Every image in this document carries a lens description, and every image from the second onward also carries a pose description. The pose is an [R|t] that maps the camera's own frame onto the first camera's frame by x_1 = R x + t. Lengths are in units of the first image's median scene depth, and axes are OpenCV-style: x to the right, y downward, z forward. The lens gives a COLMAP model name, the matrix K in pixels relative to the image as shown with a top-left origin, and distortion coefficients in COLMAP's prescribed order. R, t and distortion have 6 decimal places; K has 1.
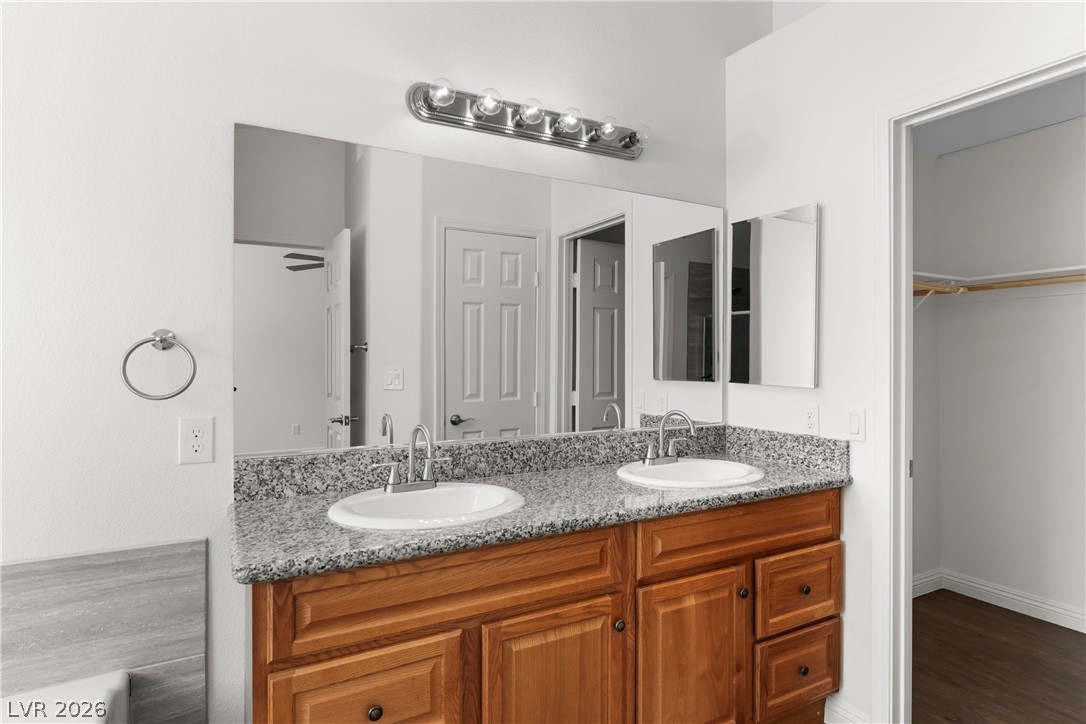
lens RADIAL K [[602.1, 0, 543.9], [0, 602.1, 361.8], [0, 0, 1]] dist [0.003082, 0.001207]
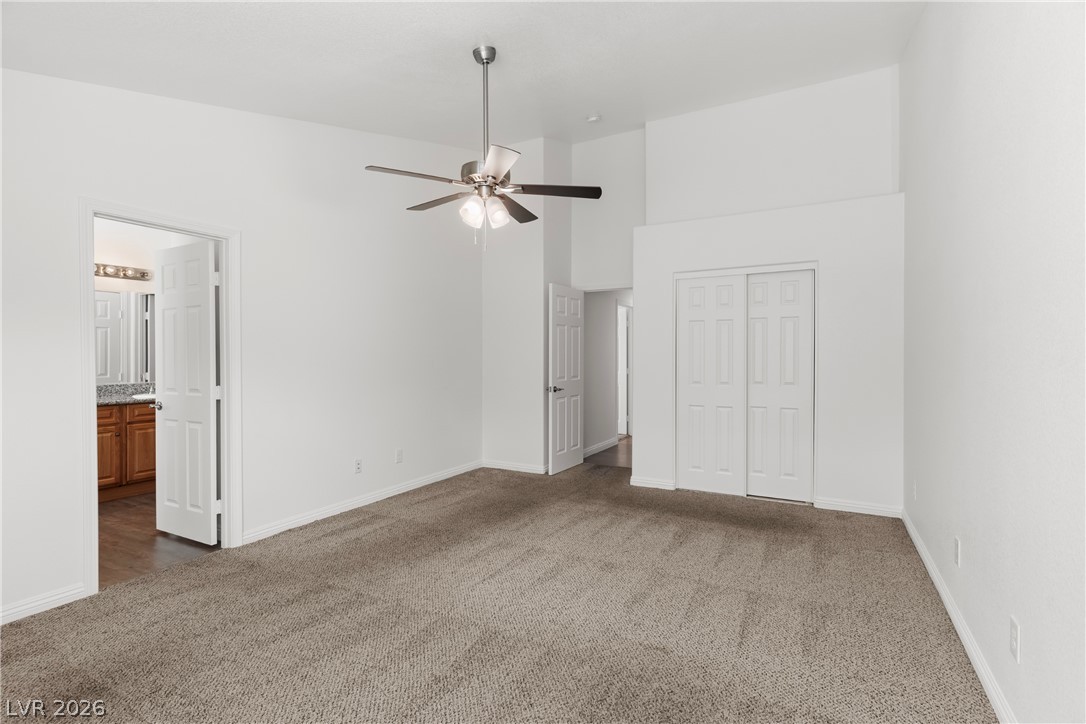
lens RADIAL K [[511.3, 0, 546.0], [0, 511.3, 358.3], [0, 0, 1]] dist [0.000359, -0.000376]
pose [[0.837484, -0.002886, 0.546455, 0.546359], [0.002548, 0.999996, 0.001377, 0.009694], [-0.546457, 0.000240, 0.837487, -2.609117]]
